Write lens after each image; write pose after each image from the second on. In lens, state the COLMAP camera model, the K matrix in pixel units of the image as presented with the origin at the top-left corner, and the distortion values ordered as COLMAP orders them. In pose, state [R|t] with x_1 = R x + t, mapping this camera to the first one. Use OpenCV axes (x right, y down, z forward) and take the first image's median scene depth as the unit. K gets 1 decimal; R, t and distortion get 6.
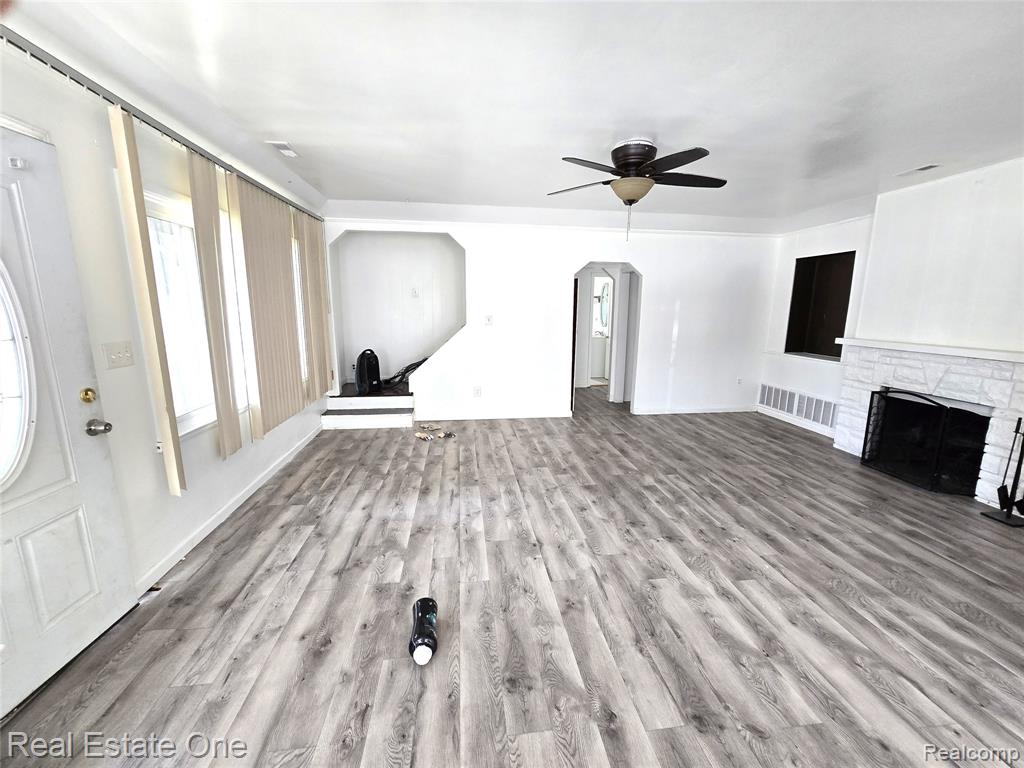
lens RADIAL K [[422.1, 0, 515.7], [0, 422.1, 384.4], [0, 0, 1]] dist [-0.008347, 0.003564]
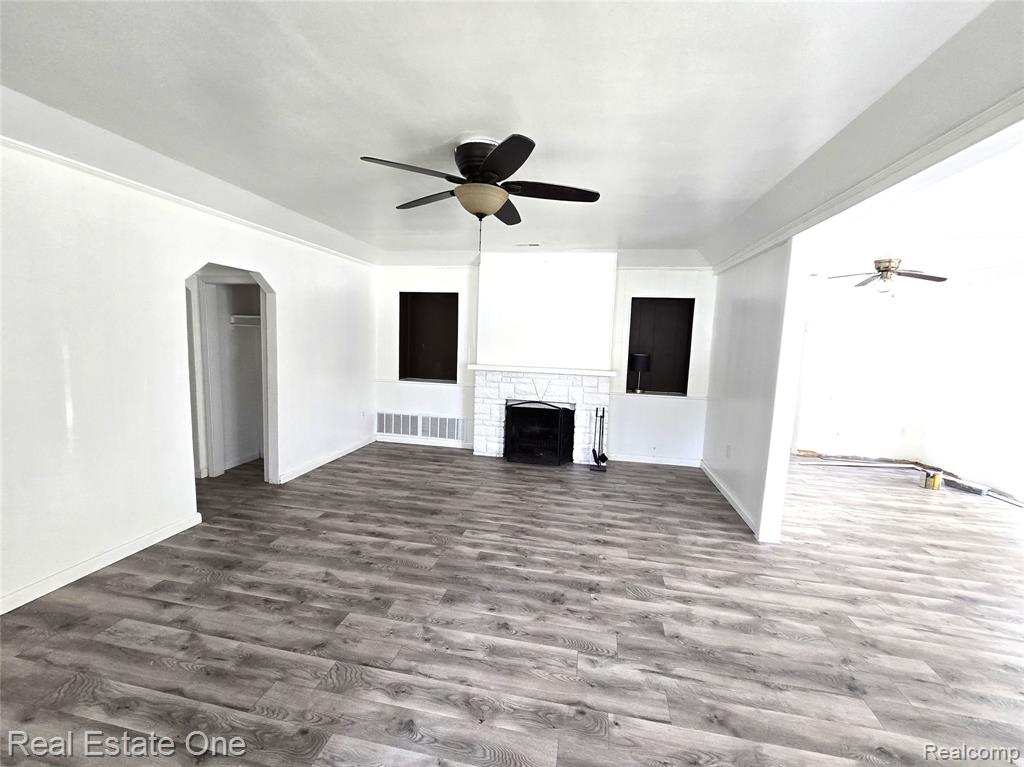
lens RADIAL K [[422.1, 0, 515.6], [0, 422.1, 385.5], [0, 0, 1]] dist [-0.008347, 0.003564]
pose [[0.316591, -0.106237, 0.942594, -0.466180], [0.143826, 0.987595, 0.063002, -0.152640], [-0.937595, 0.115624, 0.327943, 0.688225]]
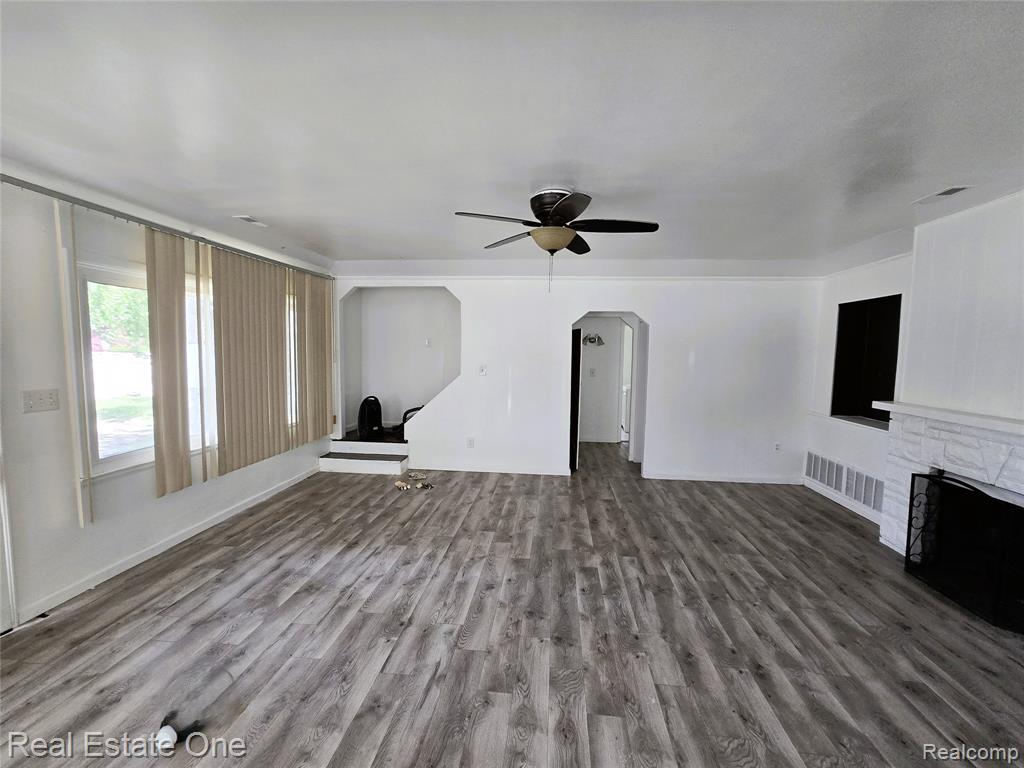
lens RADIAL K [[422.1, 0, 514.3], [0, 422.1, 382.4], [0, 0, 1]] dist [-0.008347, 0.003564]
pose [[0.973675, 0.023282, -0.226747, 0.394662], [-0.048403, 0.993201, -0.105869, -0.040119], [0.222740, 0.114058, 0.968183, 0.103306]]
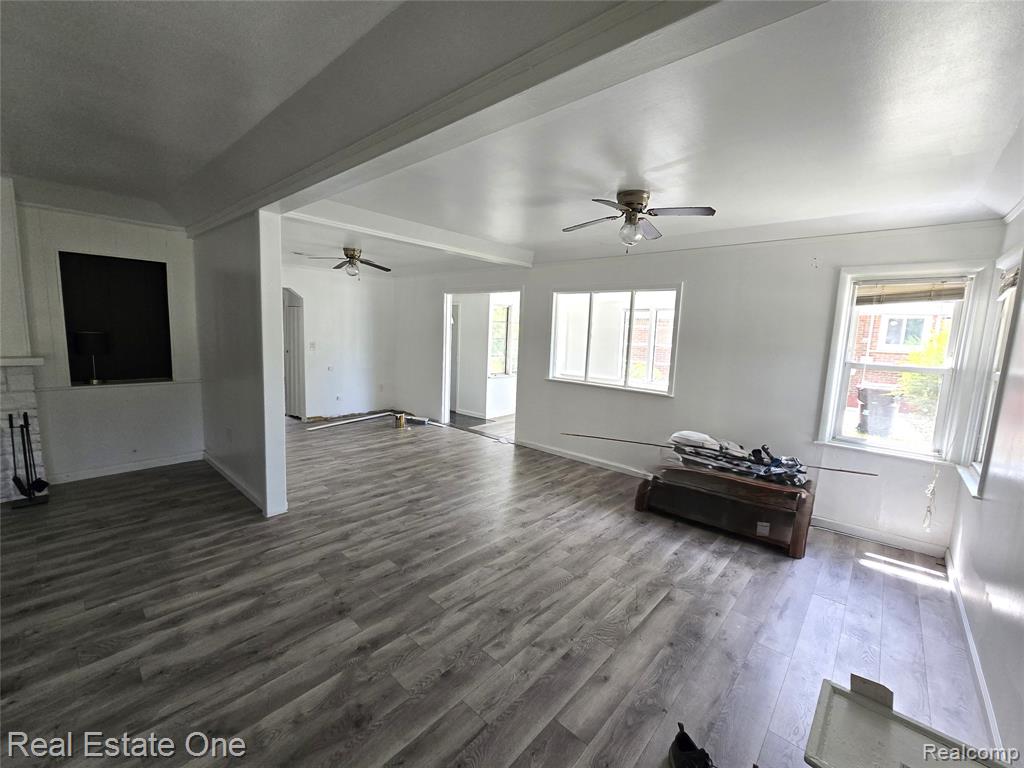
lens RADIAL K [[422.1, 0, 512.0], [0, 422.1, 380.7], [0, 0, 1]] dist [-0.008347, 0.003564]
pose [[-0.647833, -0.123931, 0.751634, -0.464526], [0.099366, 0.964501, 0.244673, -0.138391], [-0.755274, 0.233194, -0.612521, 0.609193]]
